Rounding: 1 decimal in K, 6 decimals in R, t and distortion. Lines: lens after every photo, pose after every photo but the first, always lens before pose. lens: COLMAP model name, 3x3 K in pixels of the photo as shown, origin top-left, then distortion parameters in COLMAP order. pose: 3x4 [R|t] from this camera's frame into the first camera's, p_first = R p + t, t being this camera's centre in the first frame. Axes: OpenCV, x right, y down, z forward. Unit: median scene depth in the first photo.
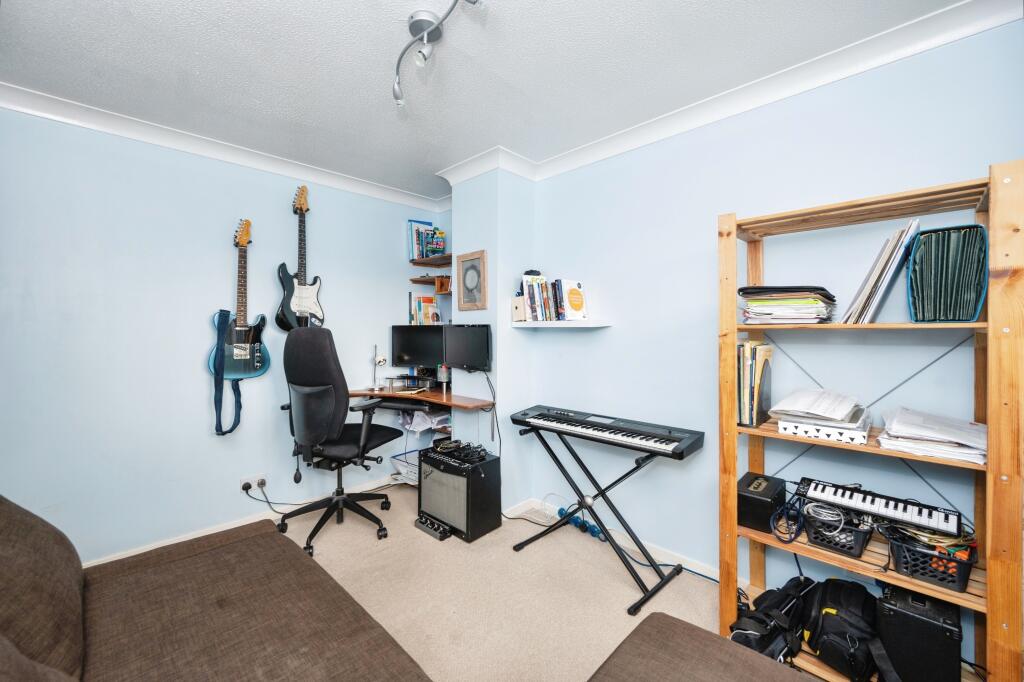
lens RADIAL K [[409.7, 0, 513.2], [0, 409.7, 331.9], [0, 0, 1]] dist [-0.001037, -0.000181]
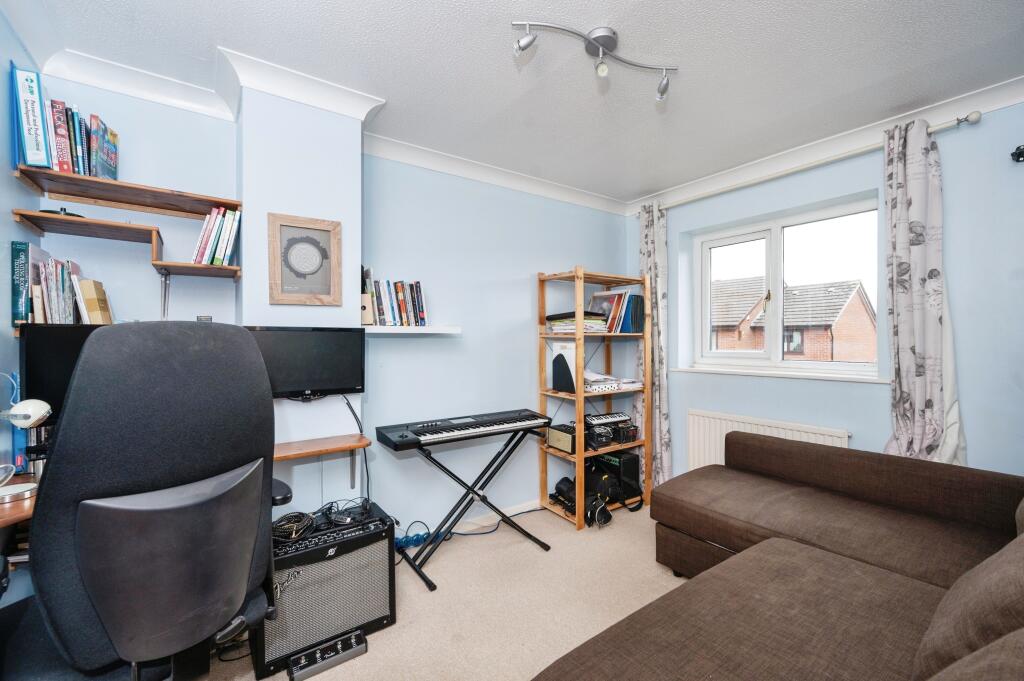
lens RADIAL K [[422.2, 0, 513.1], [0, 422.2, 334.7], [0, 0, 1]] dist [-0.008471, 0.000240]
pose [[0.185496, 0.010324, 0.982591, -0.763993], [0.009426, 0.999880, -0.012285, 0.005162], [-0.982600, 0.011541, 0.185376, 0.600232]]
